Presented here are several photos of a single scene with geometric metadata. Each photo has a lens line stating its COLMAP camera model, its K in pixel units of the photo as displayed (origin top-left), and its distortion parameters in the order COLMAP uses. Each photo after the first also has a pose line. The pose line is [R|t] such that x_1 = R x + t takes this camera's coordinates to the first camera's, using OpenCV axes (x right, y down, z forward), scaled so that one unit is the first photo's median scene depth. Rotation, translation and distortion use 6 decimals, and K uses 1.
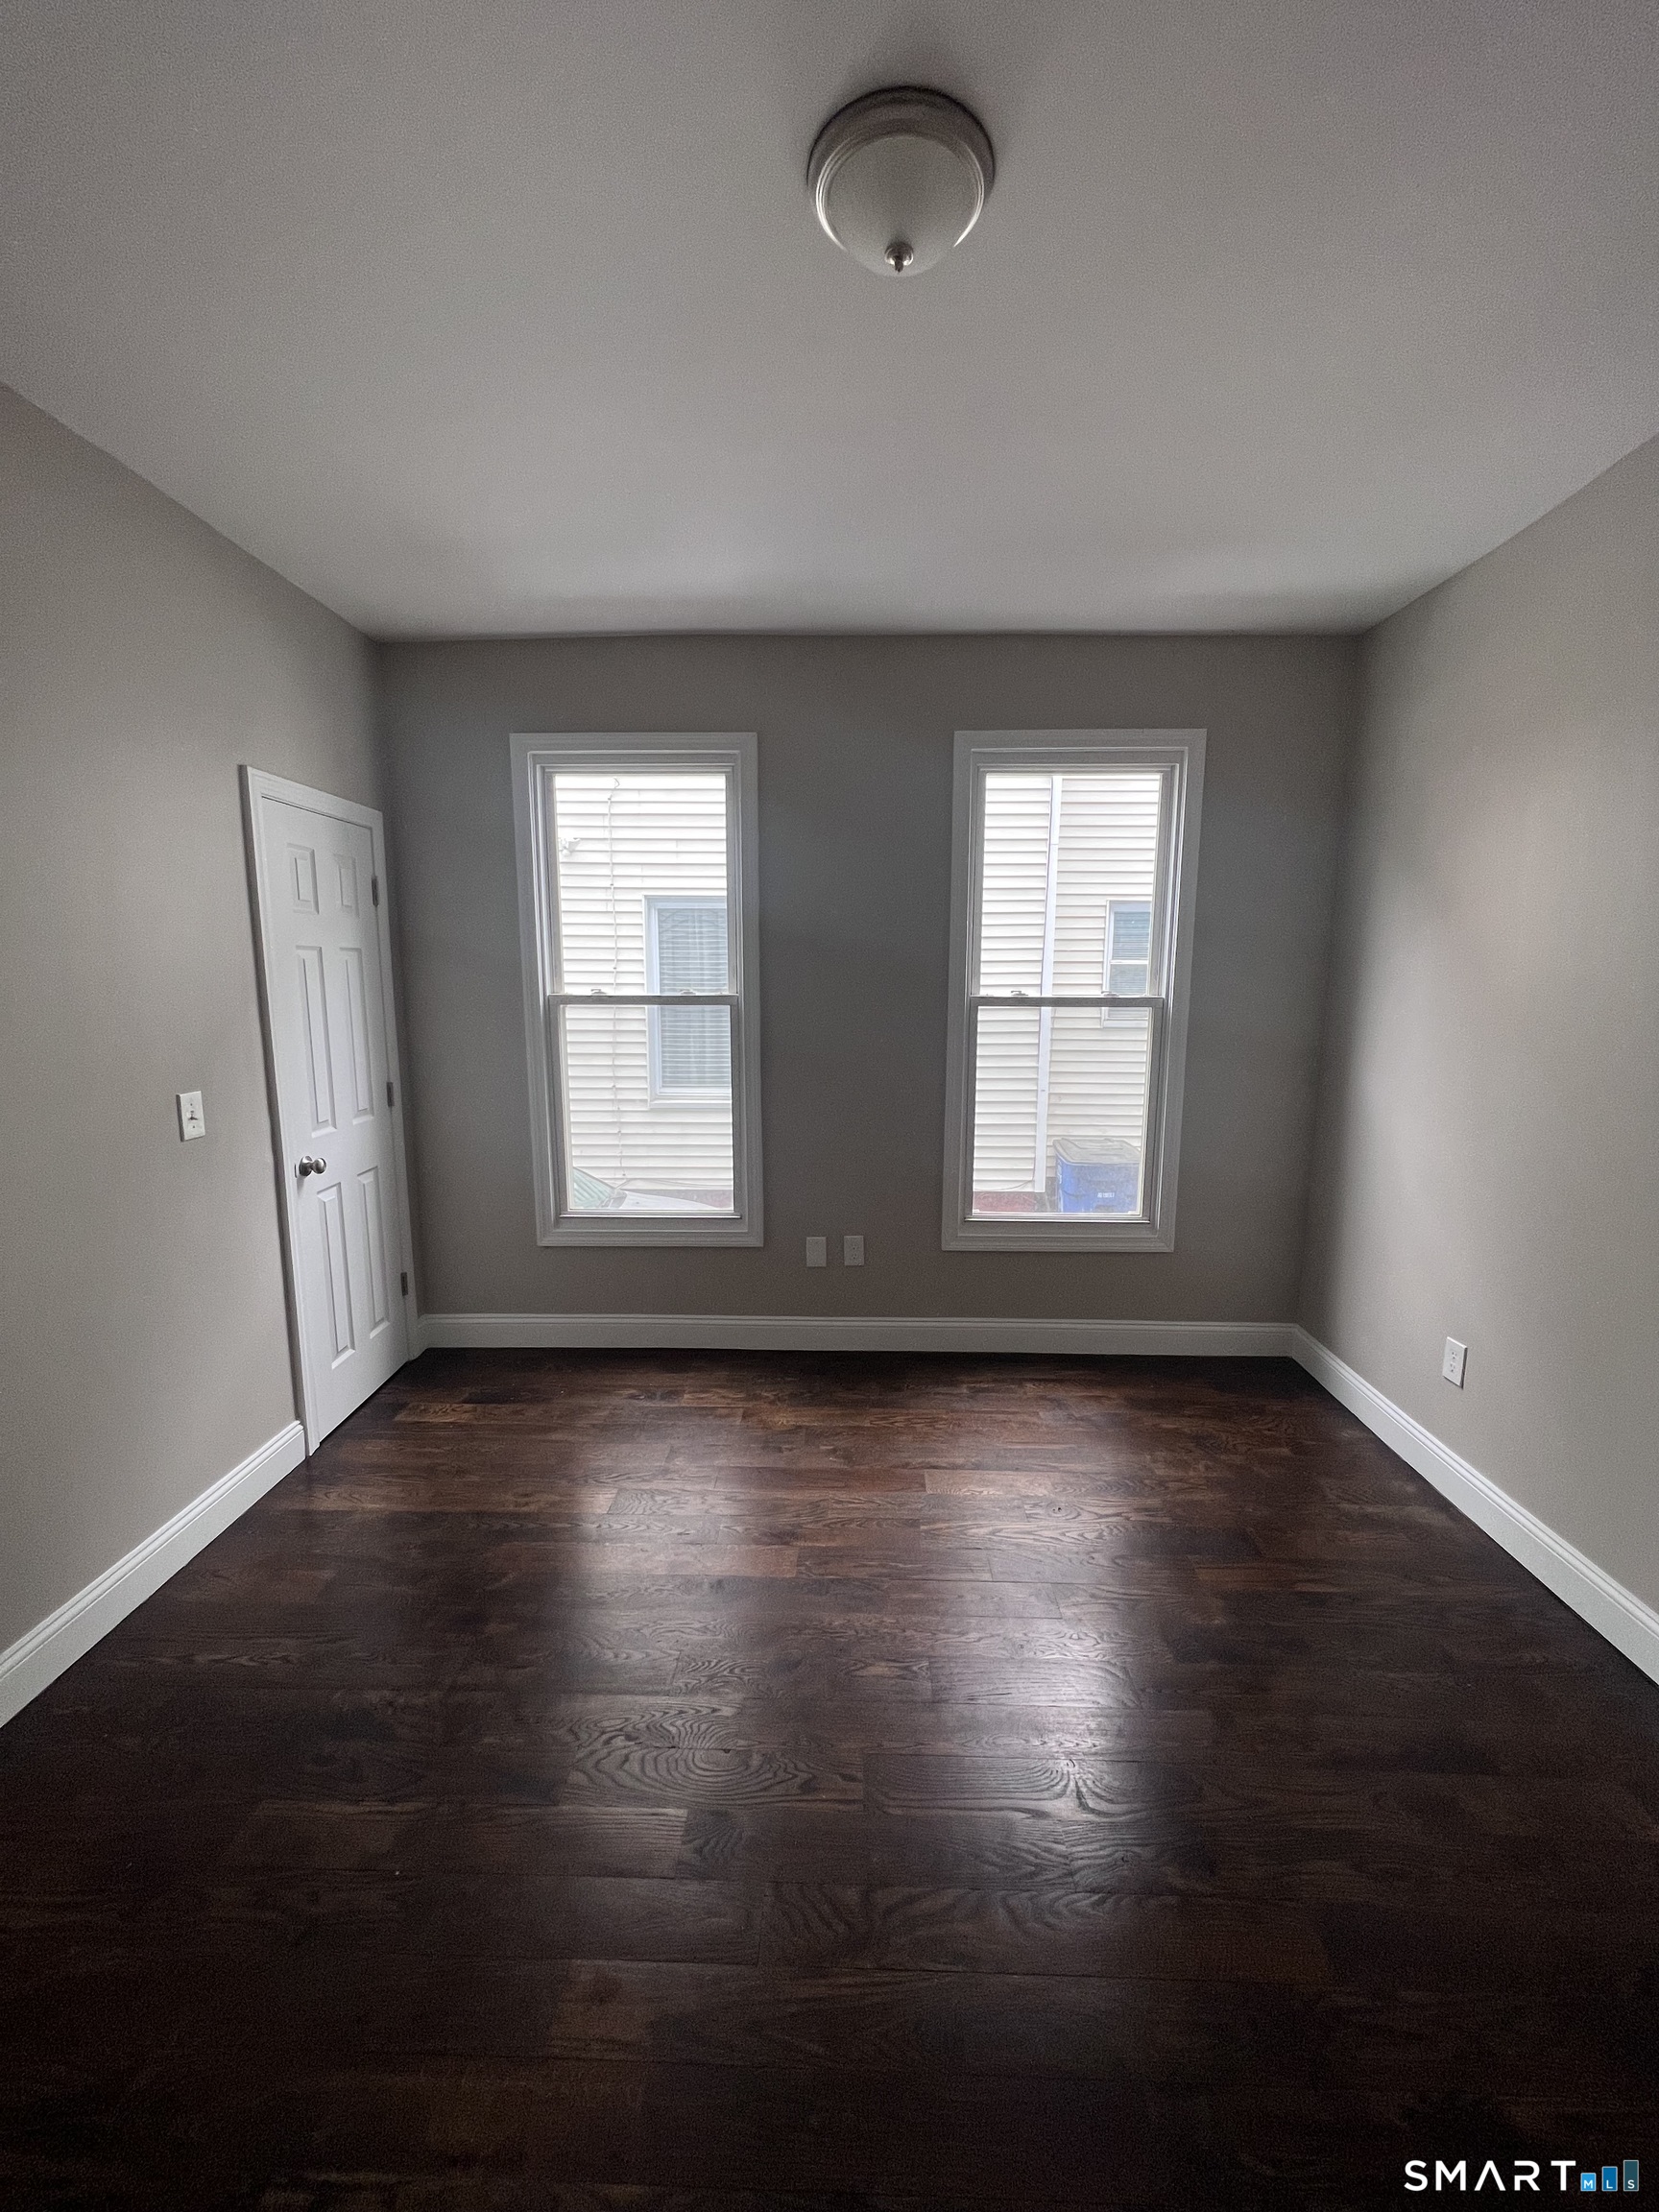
lens RADIAL K [[884.5, 0, 851.3], [0, 884.5, 1101.1], [0, 0, 1]] dist [0.002071, -0.000092]
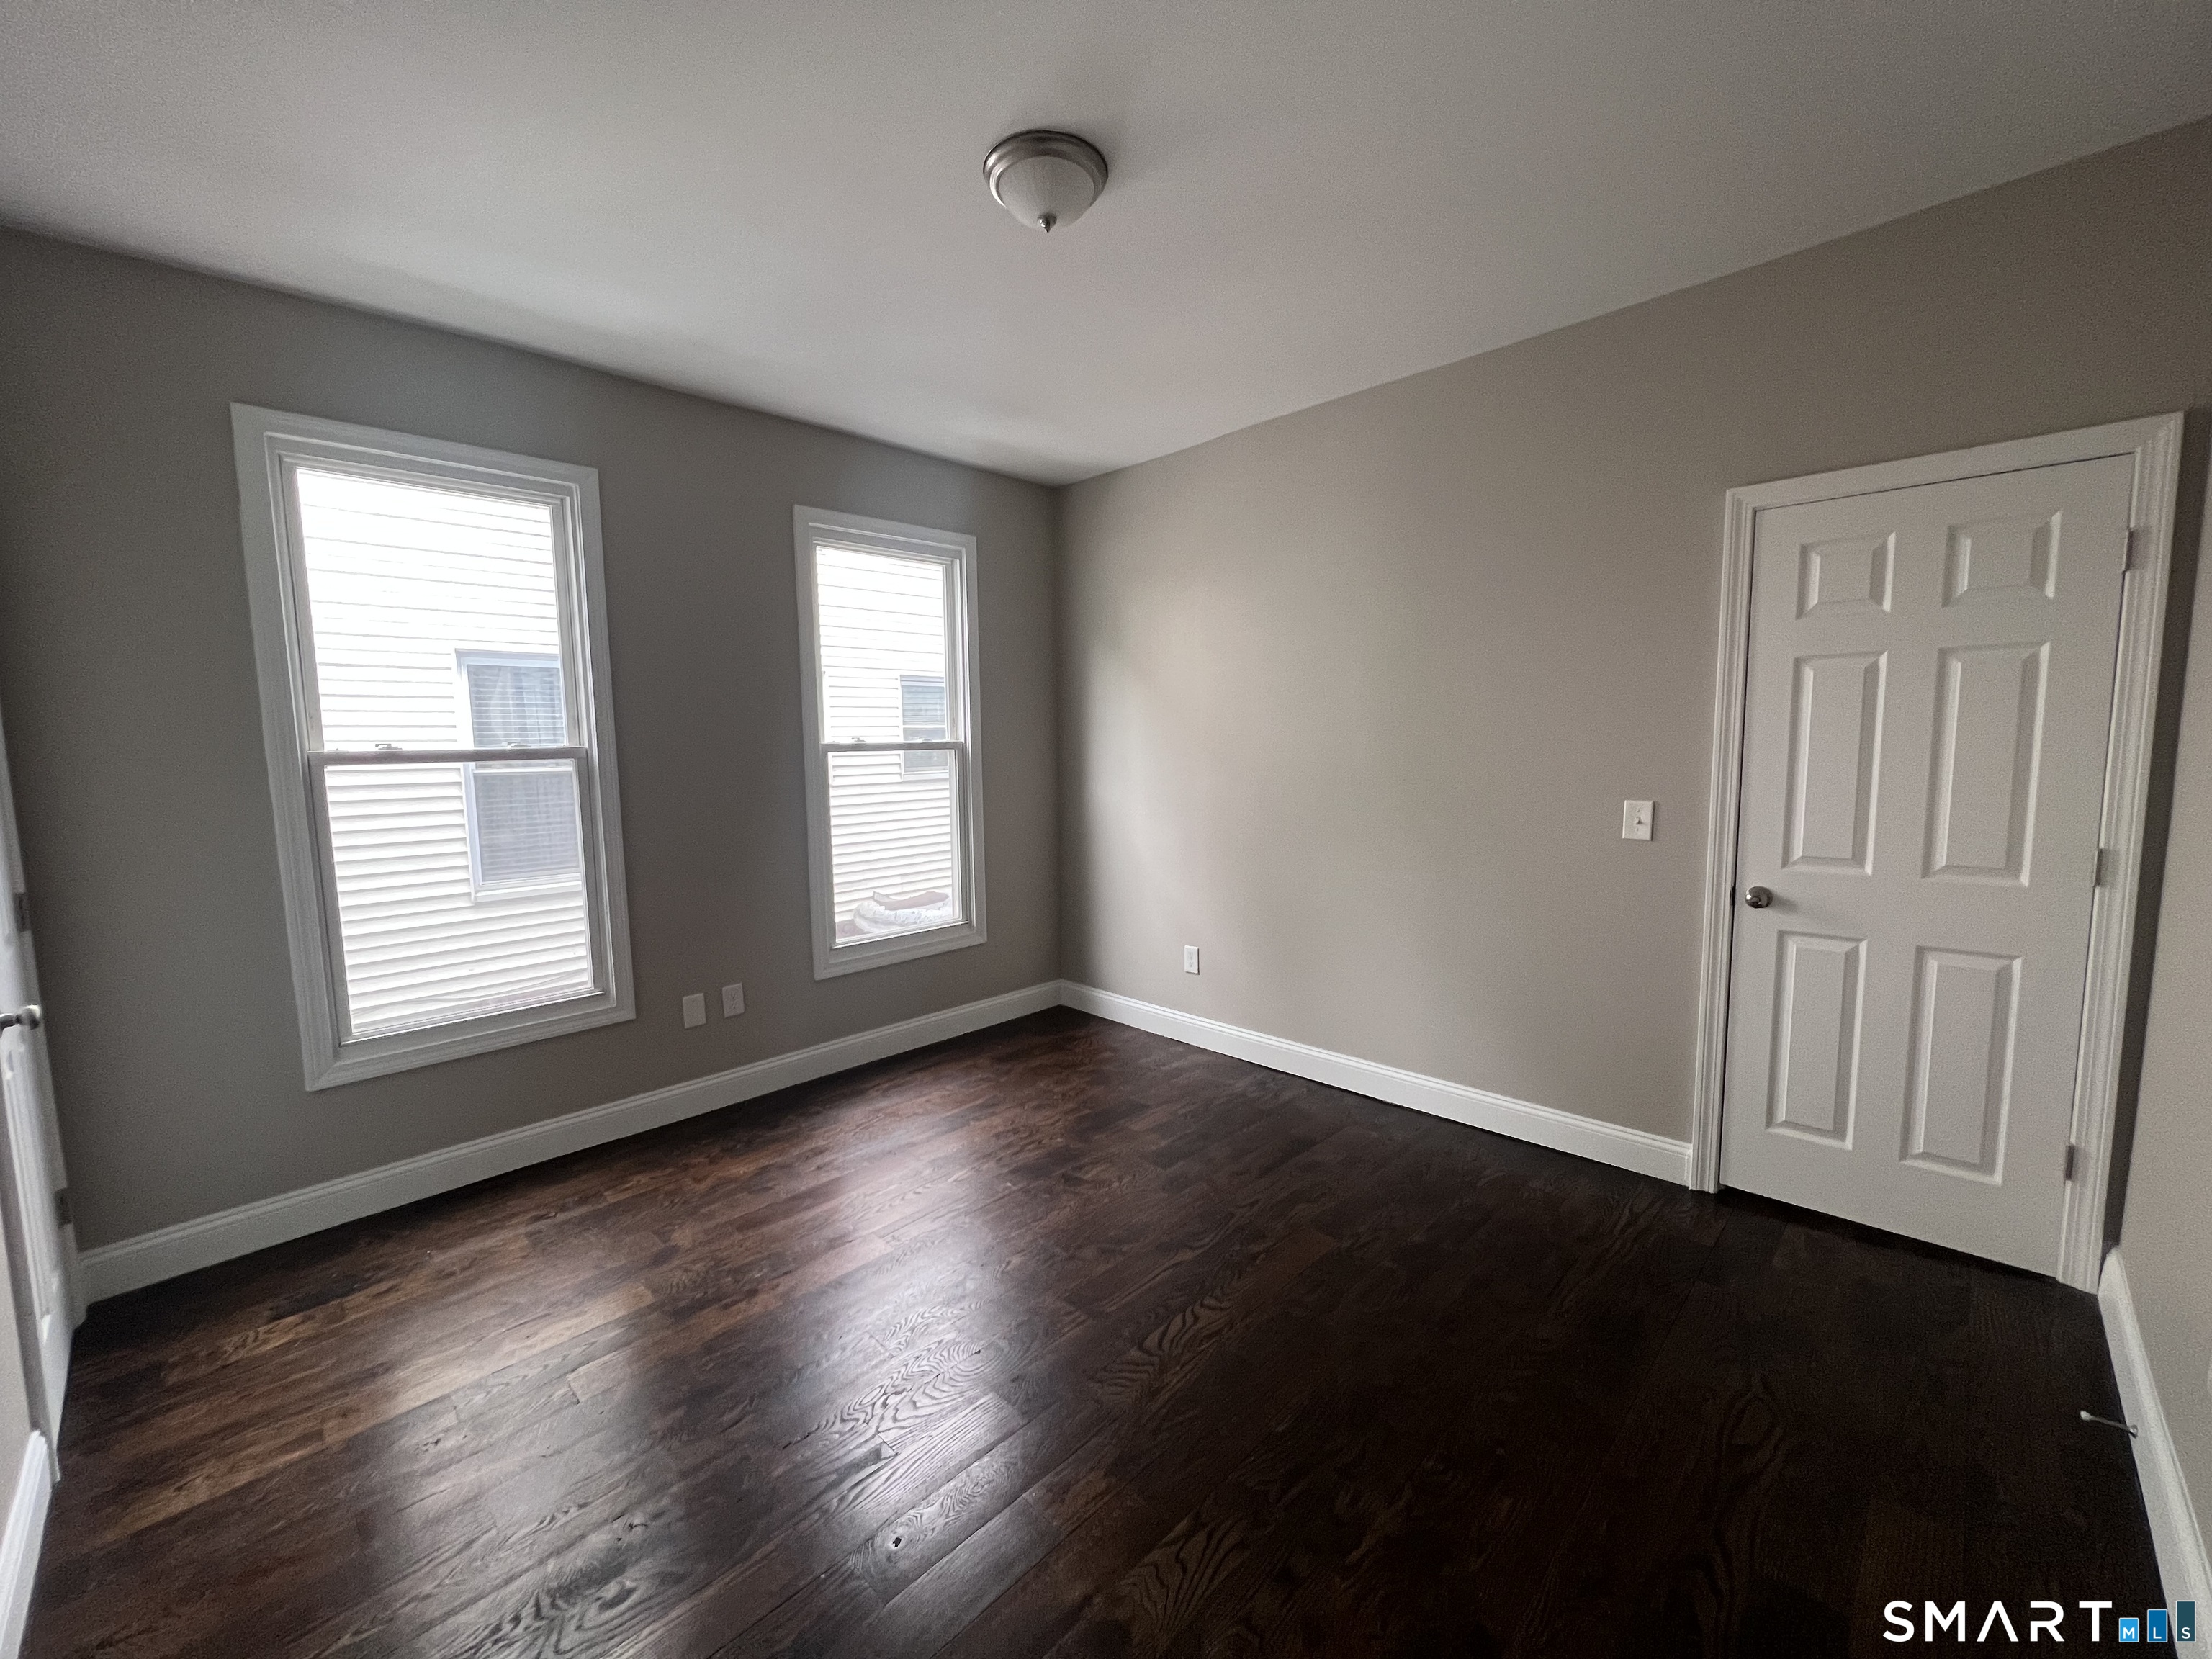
lens RADIAL K [[884.5, 0, 1117.9], [0, 884.5, 822.9], [0, 0, 1]] dist [0.002071, -0.000092]
pose [[0.683899, -0.085958, 0.724495, -0.420668], [0.109133, 0.993915, 0.014905, 0.001872], [-0.721368, 0.068873, 0.689118, -0.020591]]
